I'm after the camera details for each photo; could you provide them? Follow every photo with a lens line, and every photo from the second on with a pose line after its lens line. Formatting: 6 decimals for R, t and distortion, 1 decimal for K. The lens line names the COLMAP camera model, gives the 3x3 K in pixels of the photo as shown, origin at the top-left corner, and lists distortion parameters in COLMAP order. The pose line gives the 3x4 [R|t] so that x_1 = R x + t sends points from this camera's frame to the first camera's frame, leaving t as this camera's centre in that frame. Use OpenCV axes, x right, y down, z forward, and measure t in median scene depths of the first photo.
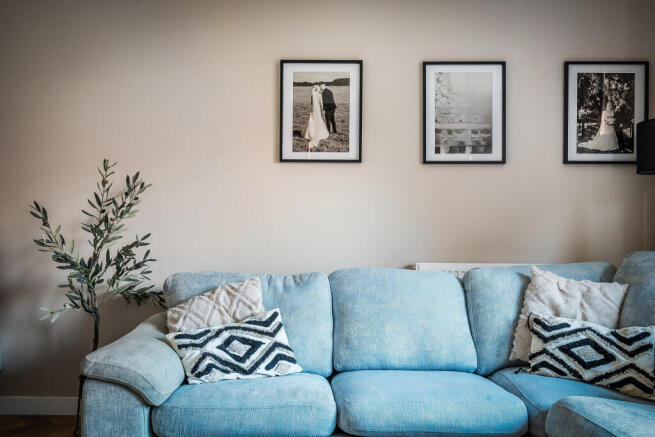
lens RADIAL K [[585.9, 0, 327.5], [0, 585.9, 218.5], [0, 0, 1]] dist [0.008393, 0.004158]
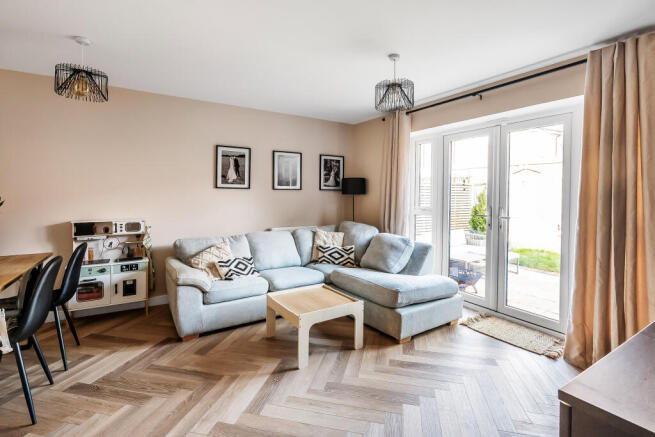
lens RADIAL K [[304.3, 0, 326.1], [0, 304.3, 198.1], [0, 0, 1]] dist [-0.000068, 0.000152]
pose [[0.851011, -0.004366, 0.525130, -0.349569], [-0.008286, 0.999729, 0.021739, -0.087302], [-0.525083, -0.022852, 0.850744, -0.277602]]
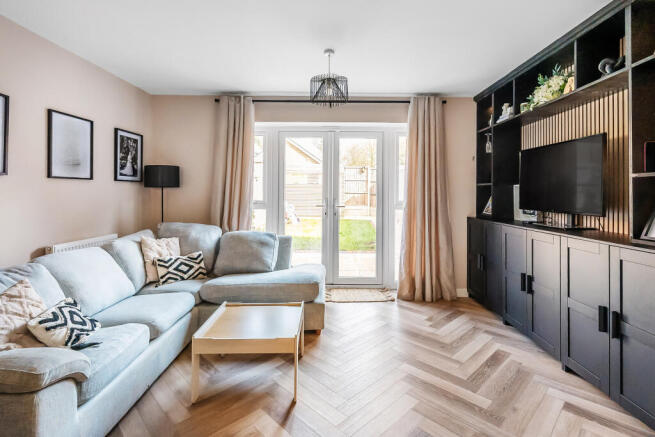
lens RADIAL K [[319.5, 0, 329.2], [0, 319.5, 189.8], [0, 0, 1]] dist [-0.000437, 0.000093]
pose [[0.018417, 0.000216, 0.999830, -0.632030], [-0.012225, 0.999925, 0.000009, -0.072848], [-0.999756, -0.012223, 0.018418, 0.279344]]
